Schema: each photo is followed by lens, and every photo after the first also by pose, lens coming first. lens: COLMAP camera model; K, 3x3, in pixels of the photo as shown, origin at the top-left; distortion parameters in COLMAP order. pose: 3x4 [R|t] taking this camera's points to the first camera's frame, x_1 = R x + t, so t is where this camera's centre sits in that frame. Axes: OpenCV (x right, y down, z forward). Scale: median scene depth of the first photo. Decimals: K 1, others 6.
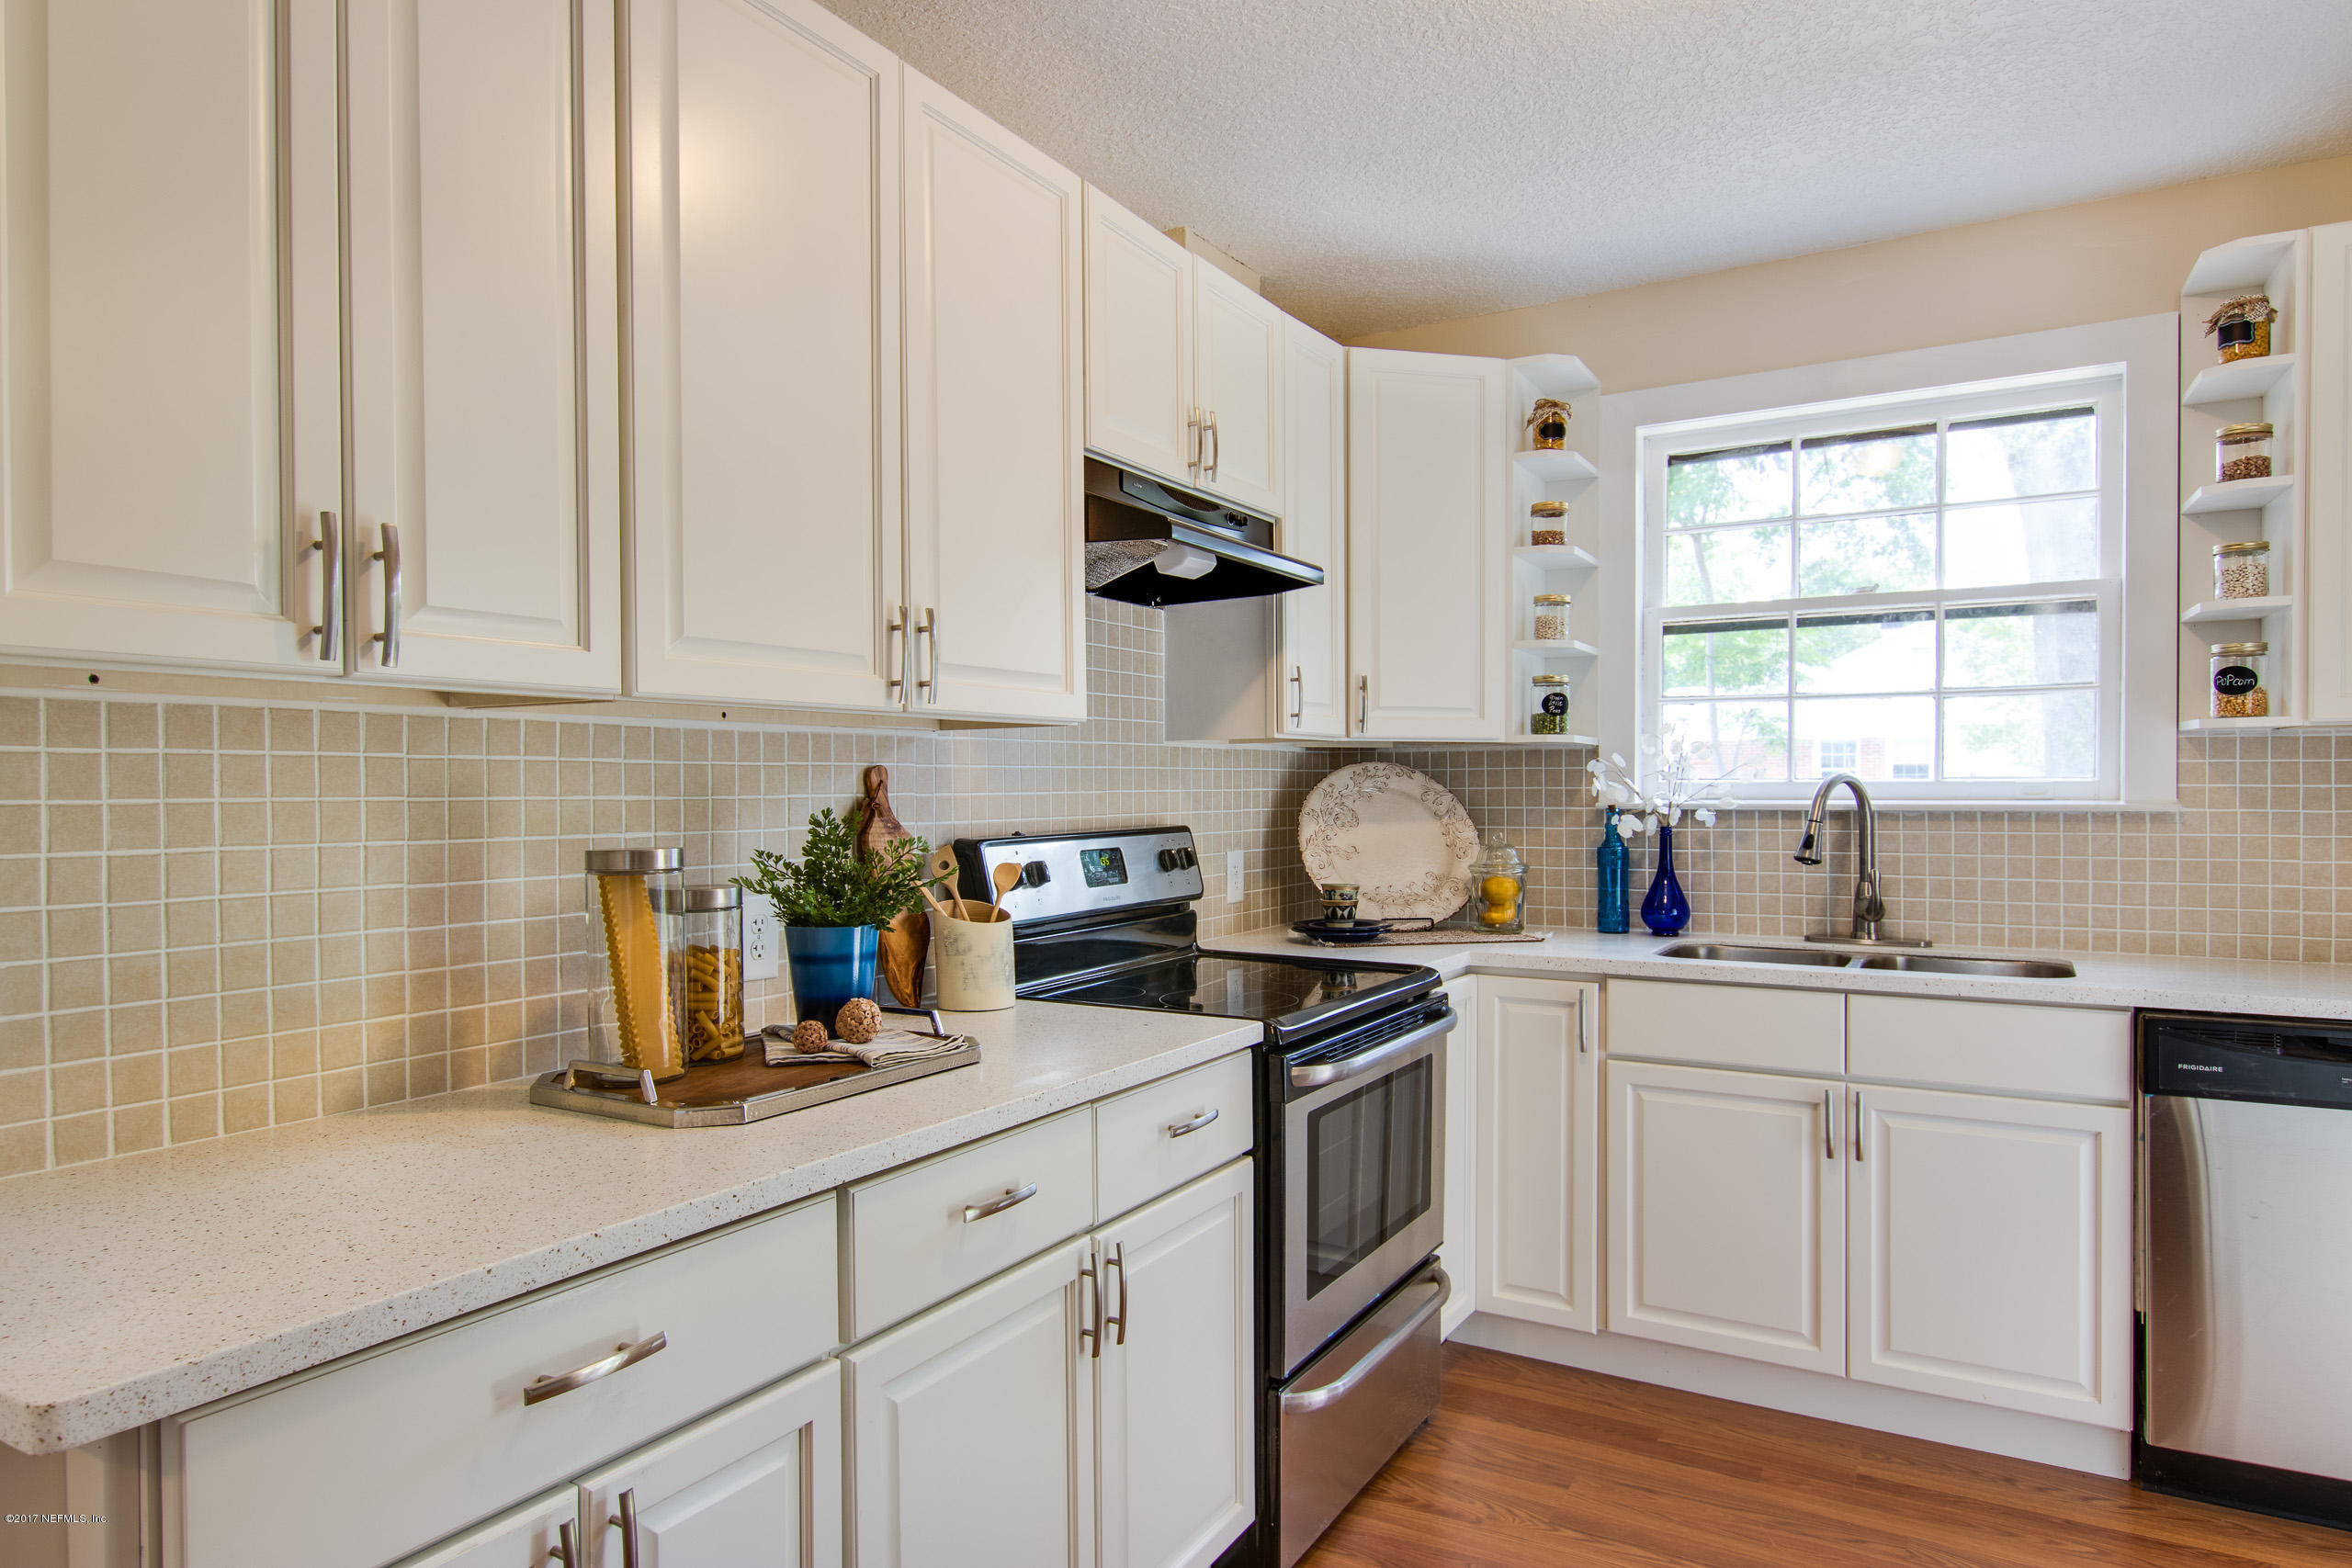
lens RADIAL K [[1386.6, 0, 1169.9], [0, 1386.6, 792.9], [0, 0, 1]] dist [-0.000170, -0.003761]
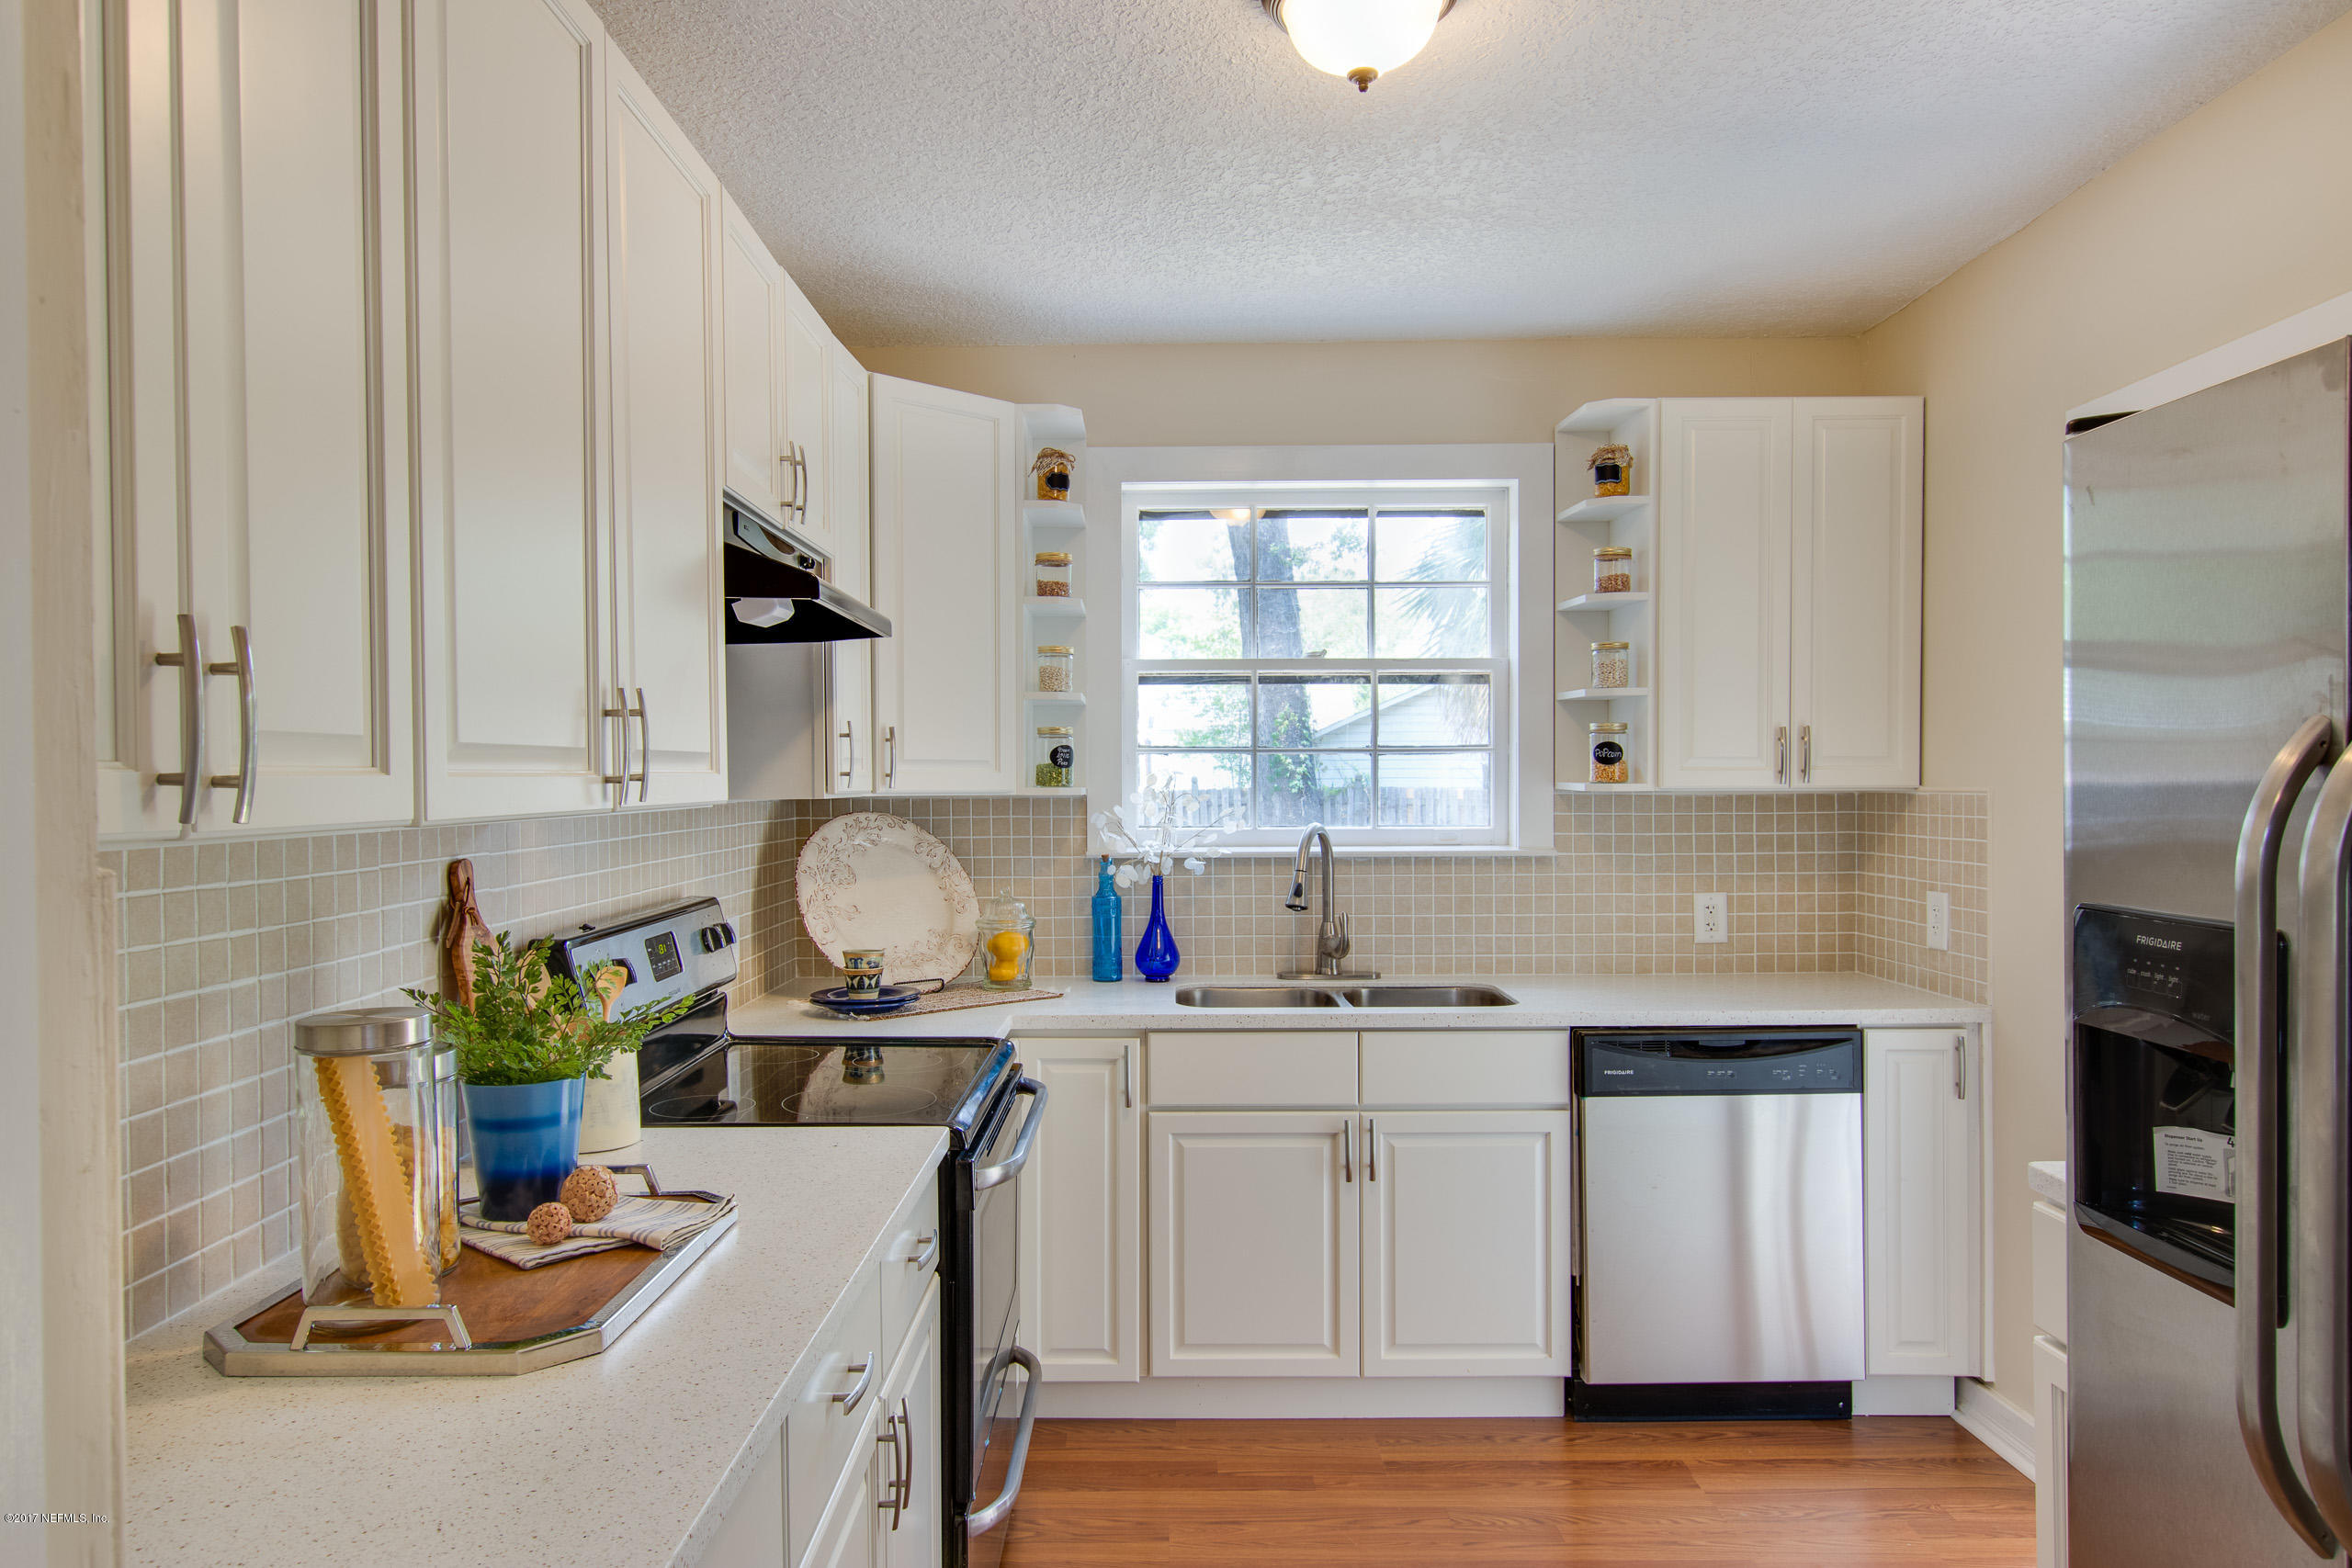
lens RADIAL K [[1512.0, 0, 1160.5], [0, 1512.0, 787.7], [0, 0, 1]] dist [-0.003480, 0.002349]
pose [[0.861888, -0.002703, 0.507091, -0.242498], [0.002622, 0.999996, 0.000874, -0.048217], [-0.507092, 0.000576, 0.861892, 0.032835]]
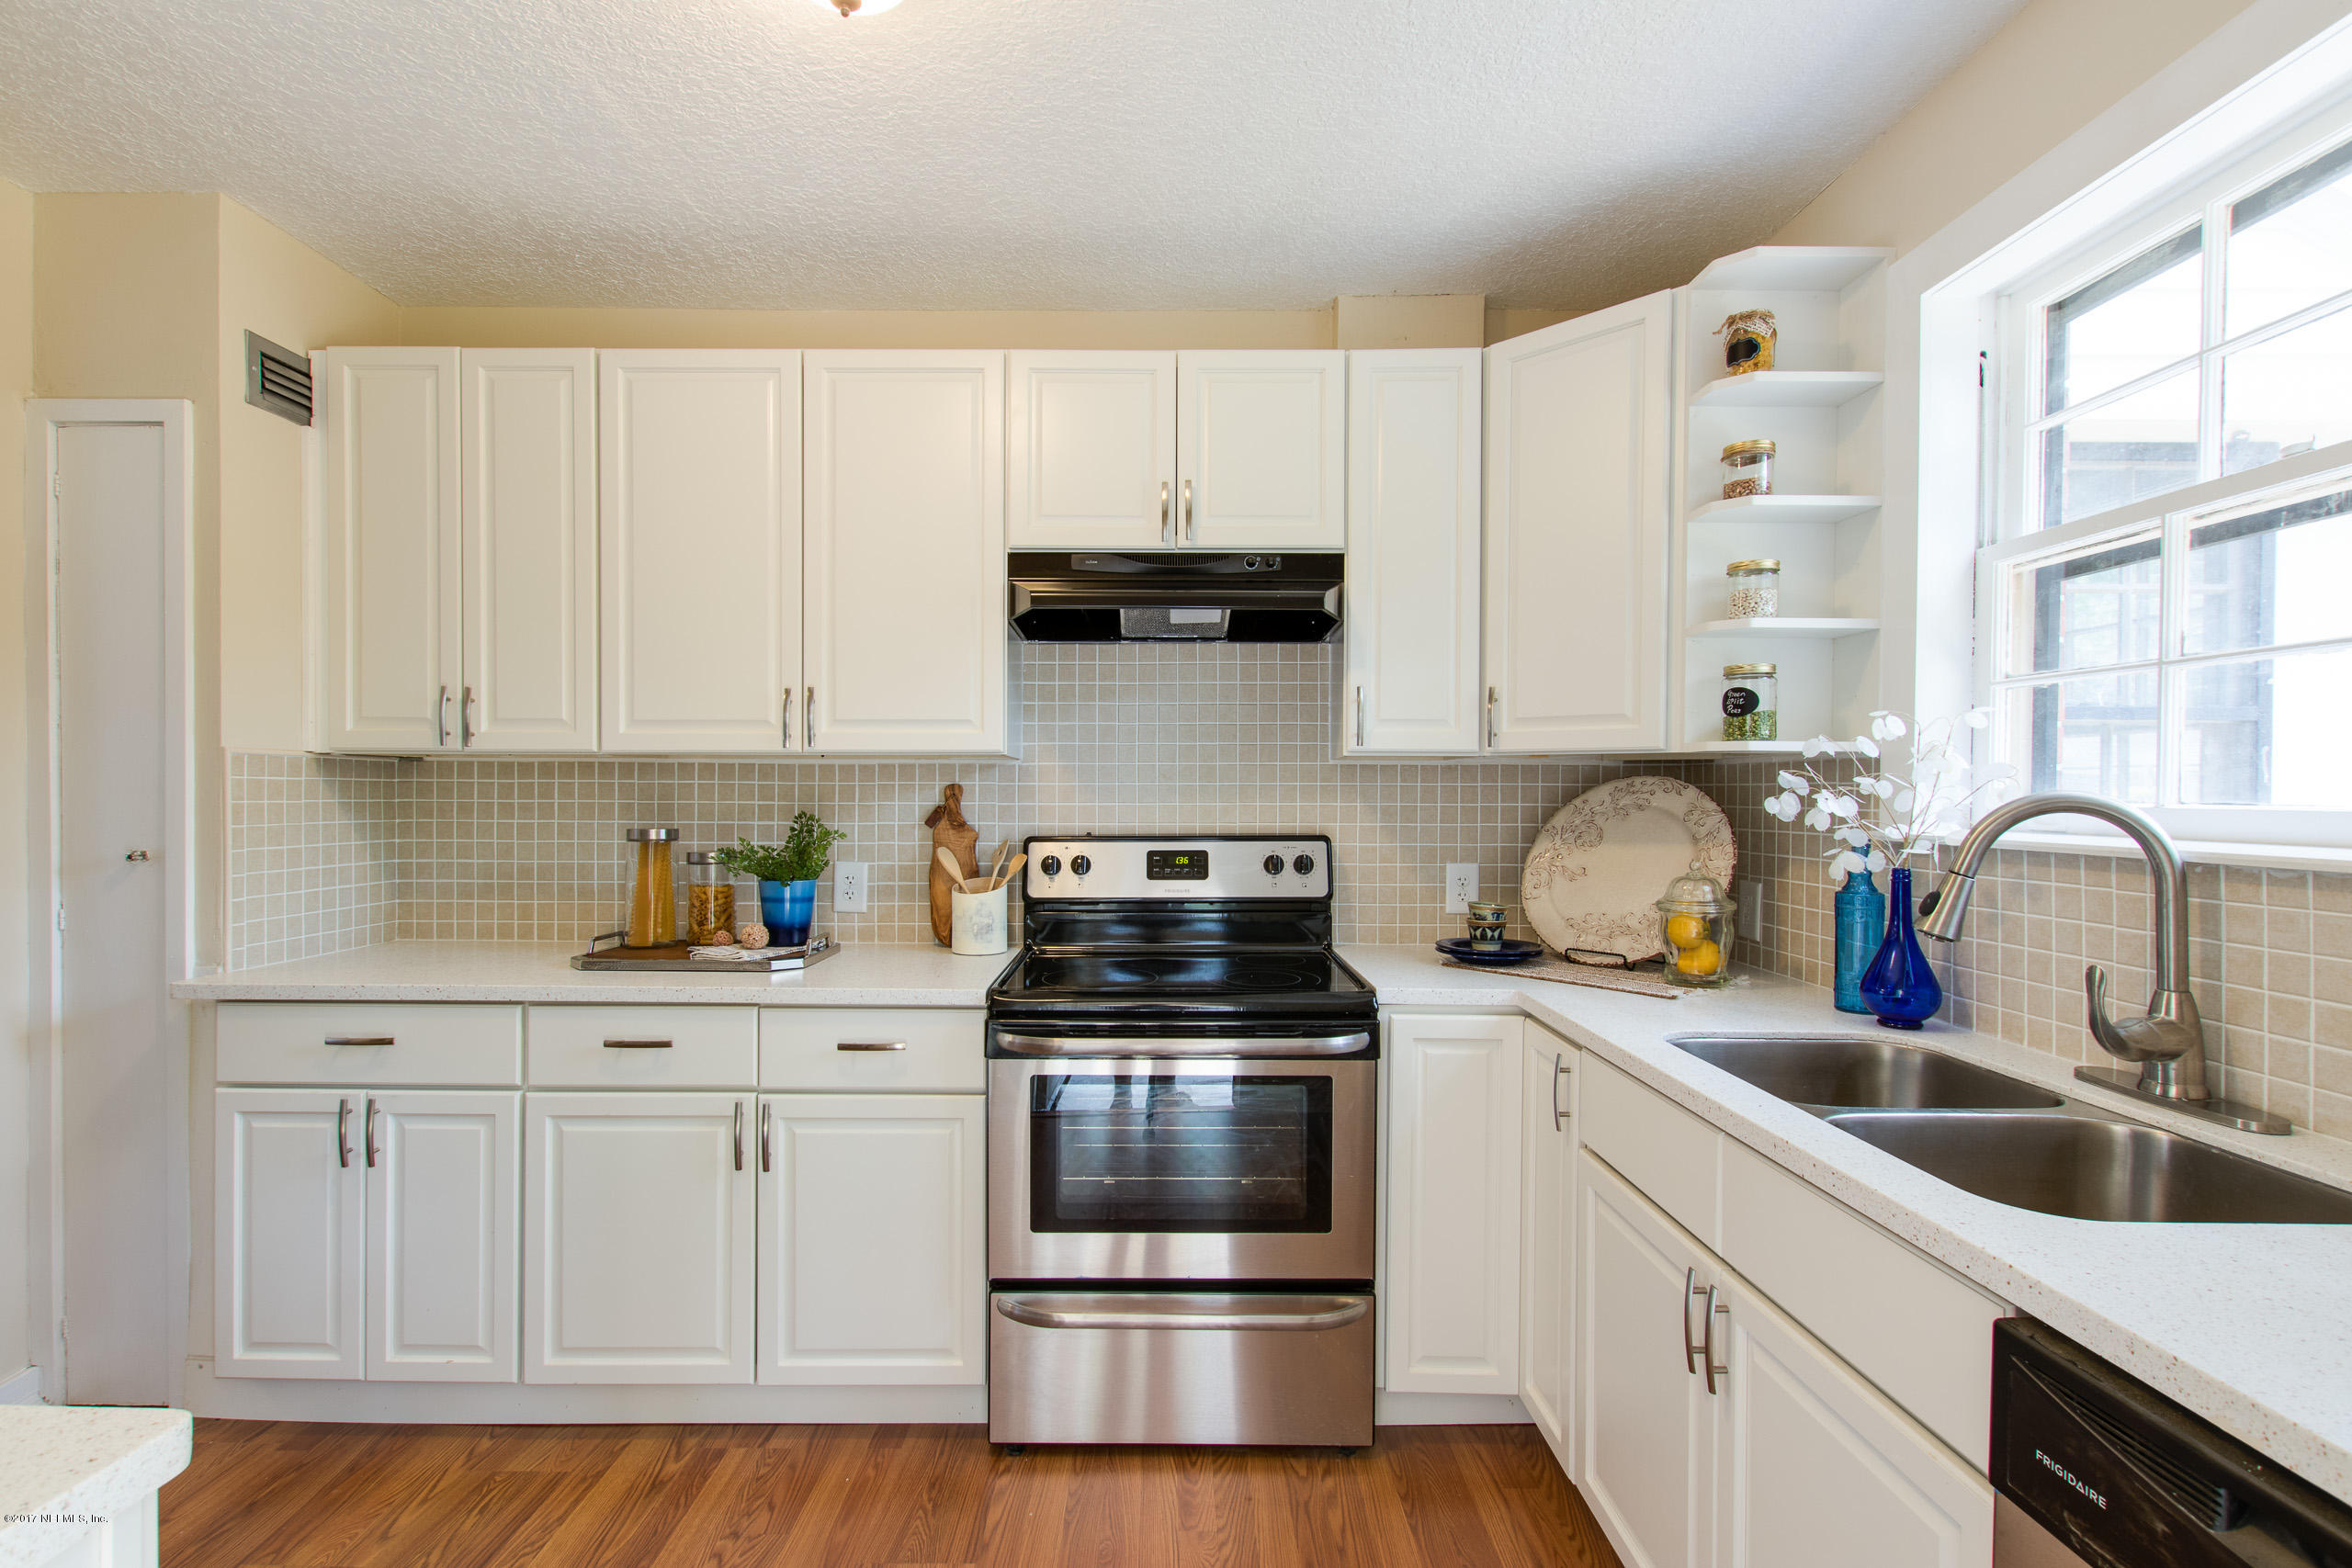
lens RADIAL K [[1073.8, 0, 1168.2], [0, 1073.8, 792.6], [0, 0, 1]] dist [0.002273, 0.000114]
pose [[0.514943, 0.009301, -0.857174, 0.722459], [-0.010403, 0.999935, 0.004601, -0.014103], [0.857161, 0.006548, 0.515007, 0.470644]]
